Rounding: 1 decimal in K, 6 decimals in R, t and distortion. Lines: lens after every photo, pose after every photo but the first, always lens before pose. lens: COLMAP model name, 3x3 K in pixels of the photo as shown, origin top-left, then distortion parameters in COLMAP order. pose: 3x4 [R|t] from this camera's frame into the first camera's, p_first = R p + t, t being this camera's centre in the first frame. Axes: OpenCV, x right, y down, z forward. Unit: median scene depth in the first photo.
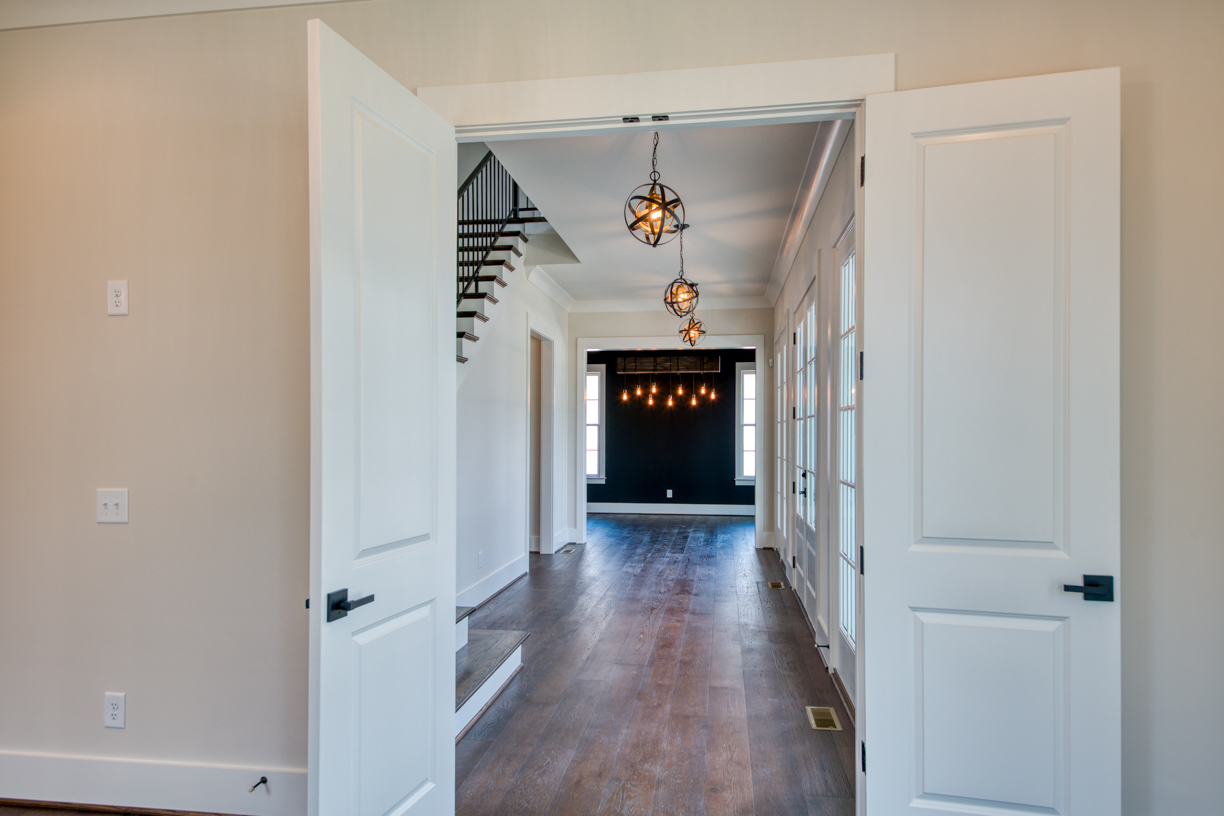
lens RADIAL K [[726.6, 0, 610.2], [0, 726.6, 394.7], [0, 0, 1]] dist [0.059313, -0.047037]
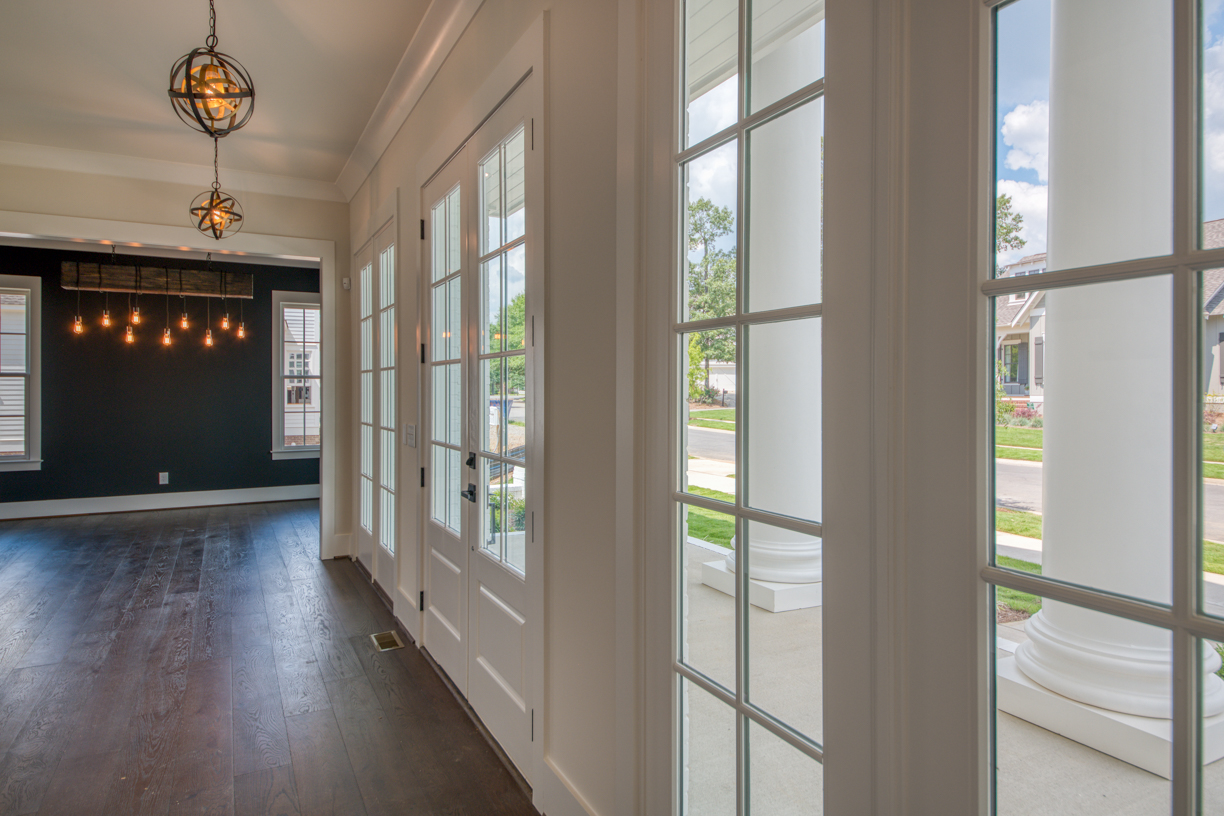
lens RADIAL K [[726.6, 0, 610.2], [0, 726.6, 394.7], [0, 0, 1]] dist [0.059313, -0.047037]
pose [[0.805326, -0.006126, 0.592801, 0.013496], [-0.030107, 0.998234, 0.051217, 0.015956], [-0.592067, -0.059094, 0.803719, 0.284994]]
